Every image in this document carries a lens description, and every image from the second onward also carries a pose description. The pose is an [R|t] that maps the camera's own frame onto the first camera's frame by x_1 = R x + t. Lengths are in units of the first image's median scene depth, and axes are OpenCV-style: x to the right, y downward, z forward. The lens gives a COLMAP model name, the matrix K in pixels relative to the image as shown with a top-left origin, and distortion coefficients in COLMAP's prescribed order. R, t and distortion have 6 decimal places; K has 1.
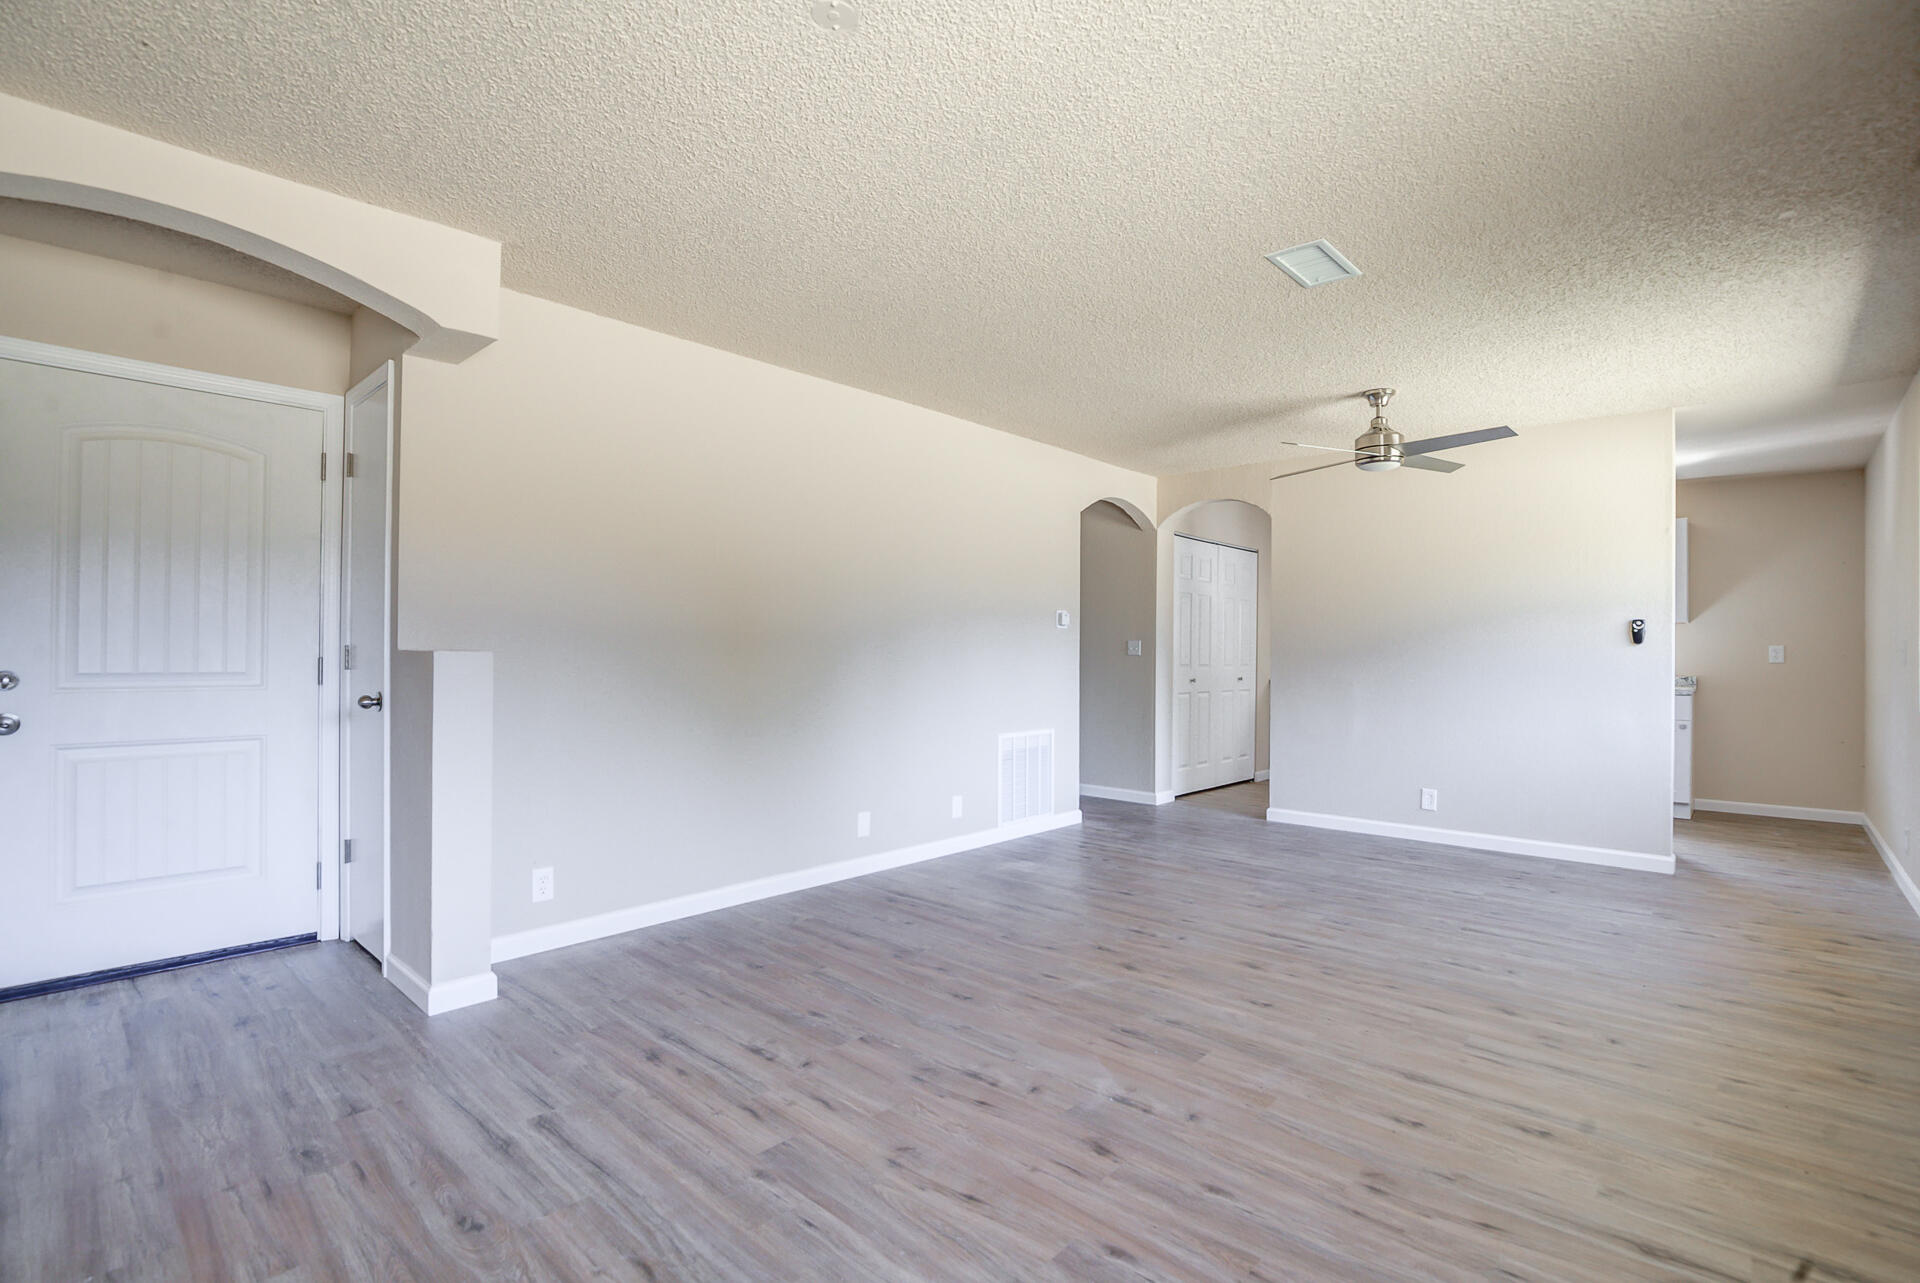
lens RADIAL K [[909.1, 0, 1006.9], [0, 909.1, 645.8], [0, 0, 1]] dist [-0.030670, 0.004383]
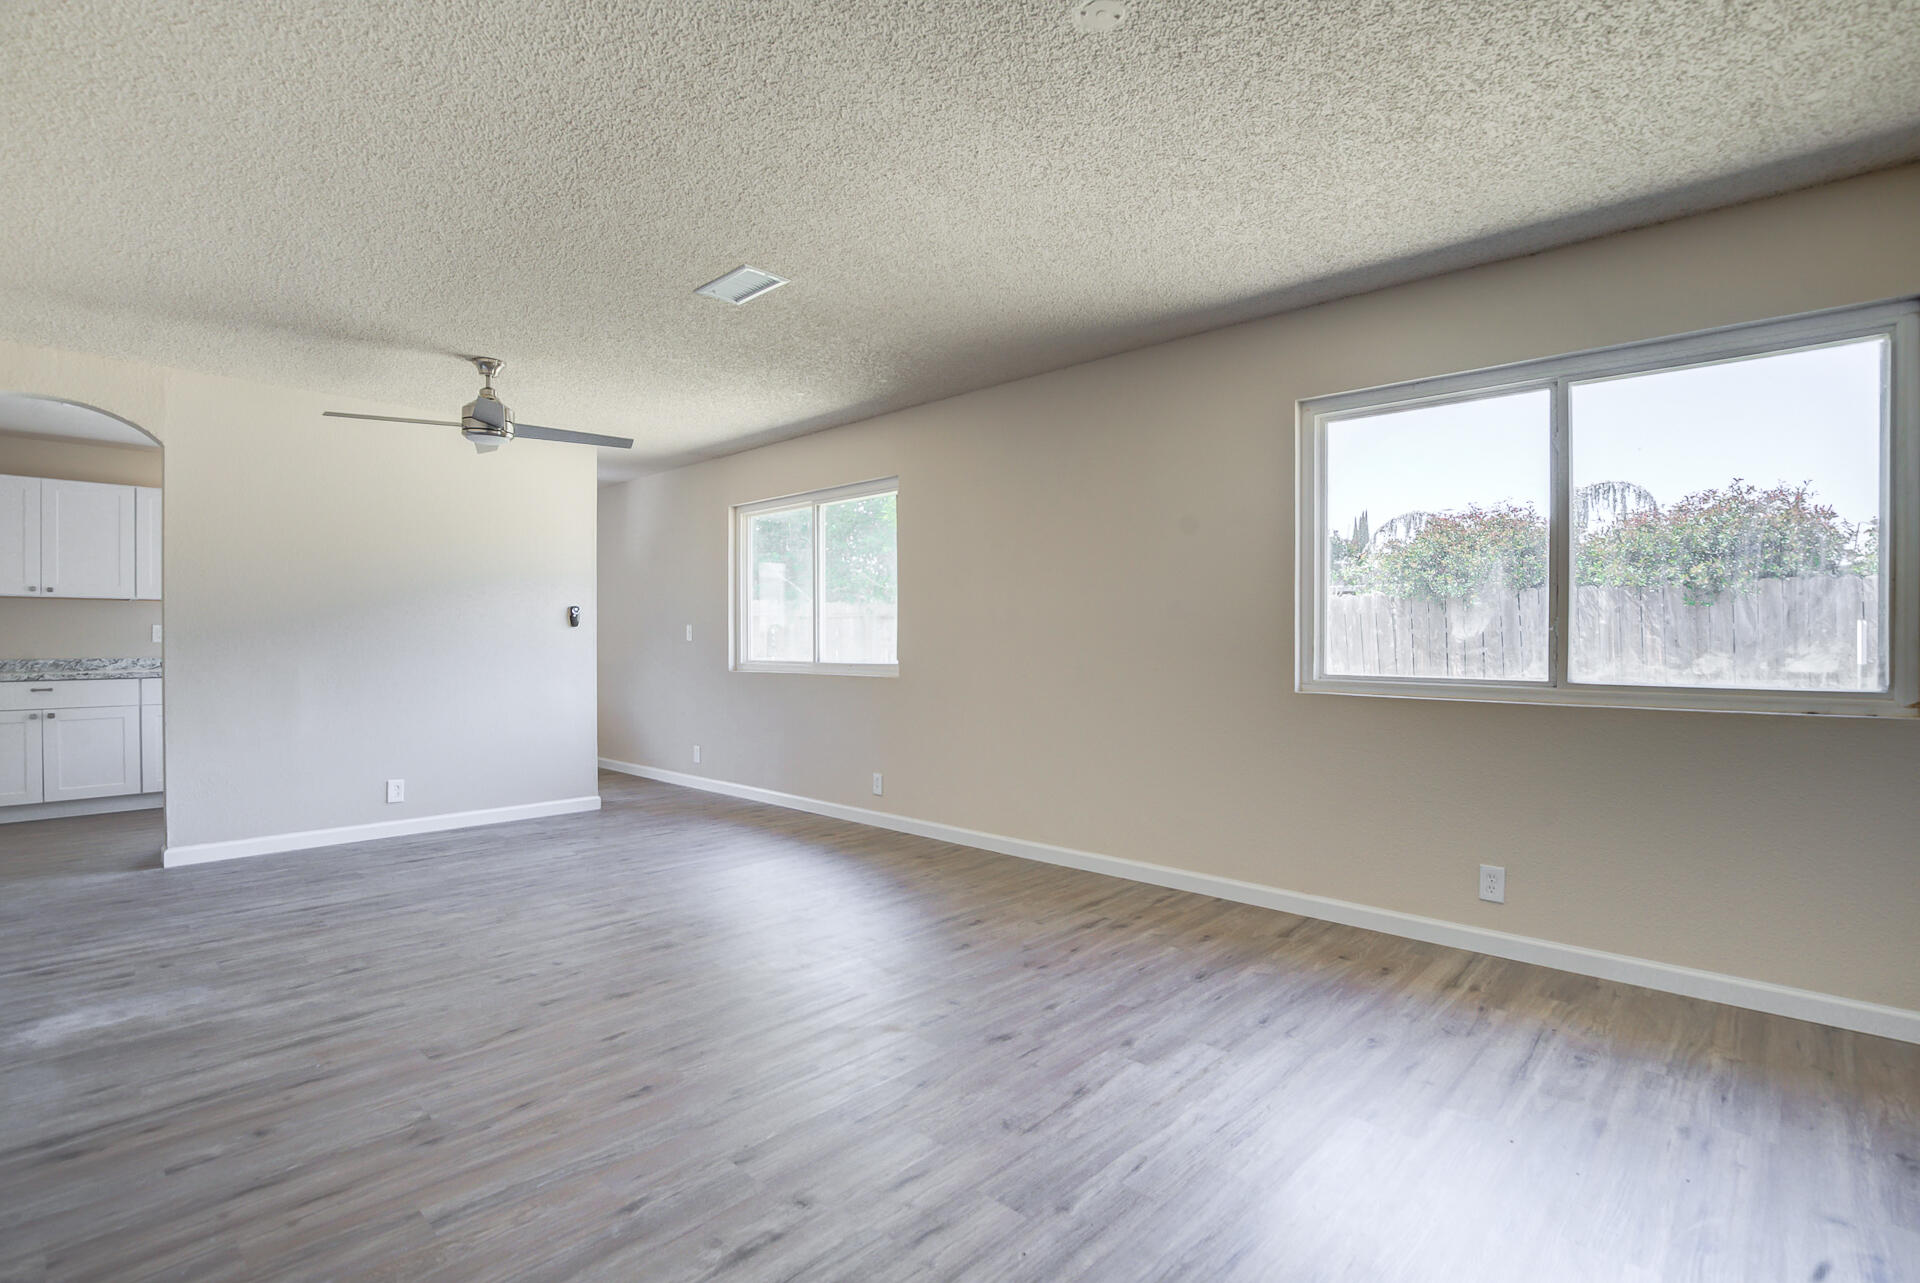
lens RADIAL K [[850.1, 0, 989.2], [0, 850.1, 659.8], [0, 0, 1]] dist [-0.025121, 0.001023]
pose [[0.043744, -0.033141, 0.998493, -0.527023], [-0.008361, 0.999402, 0.033538, -0.000995], [-0.999008, -0.009816, 0.043441, 0.490644]]
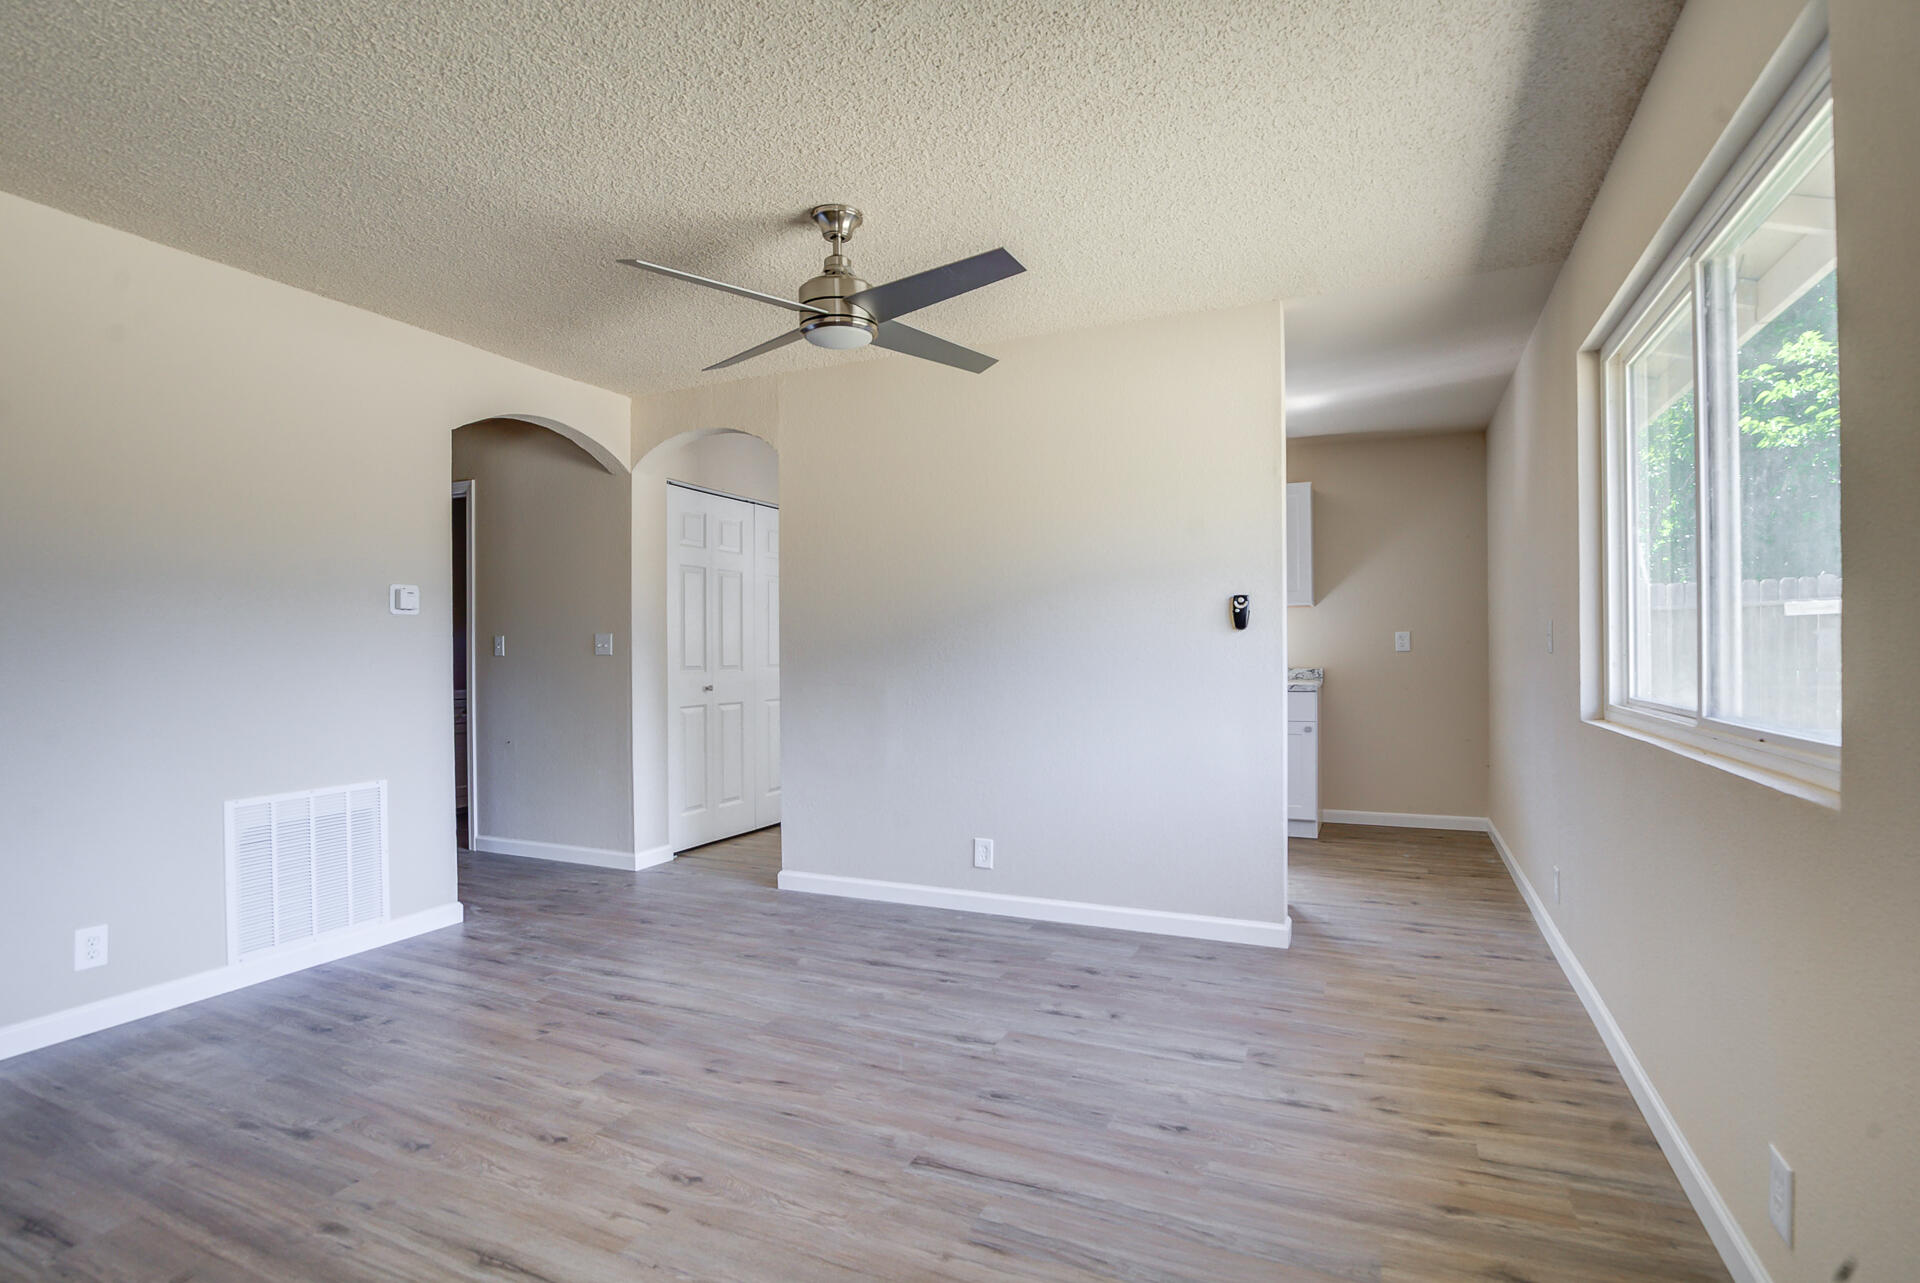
lens RADIAL K [[909.1, 0, 955.8], [0, 909.1, 651.9], [0, 0, 1]] dist [-0.030670, 0.004383]
pose [[0.966469, -0.016149, 0.256276, 0.377867], [0.013086, 0.999821, 0.013651, 0.004005], [-0.256451, -0.009840, 0.966507, 0.454512]]
